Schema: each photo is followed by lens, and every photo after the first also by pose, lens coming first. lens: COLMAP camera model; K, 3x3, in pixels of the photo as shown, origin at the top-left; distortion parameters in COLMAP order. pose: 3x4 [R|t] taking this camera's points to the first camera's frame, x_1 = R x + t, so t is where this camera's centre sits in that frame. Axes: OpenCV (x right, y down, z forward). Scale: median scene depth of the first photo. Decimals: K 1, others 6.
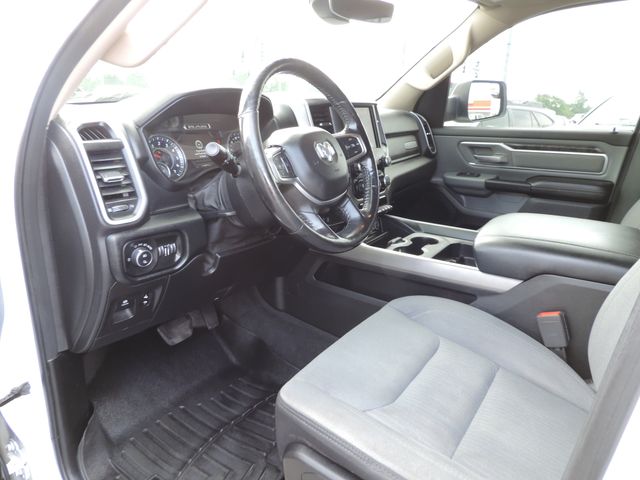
lens RADIAL K [[455.5, 0, 320.0], [0, 455.5, 240.0], [0, 0, 1]] dist [-0.029724, 0.003397]
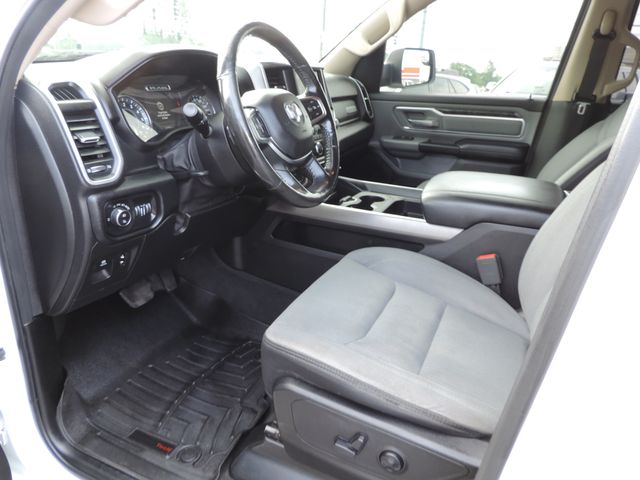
lens RADIAL K [[455.5, 0, 320.0], [0, 455.5, 240.0], [0, 0, 1]] dist [-0.029724, 0.003397]
pose [[0.985788, -0.040278, 0.163095, -0.097516], [0.028801, 0.996979, 0.072130, 0.023946], [-0.165508, -0.066408, 0.983970, -0.069958]]
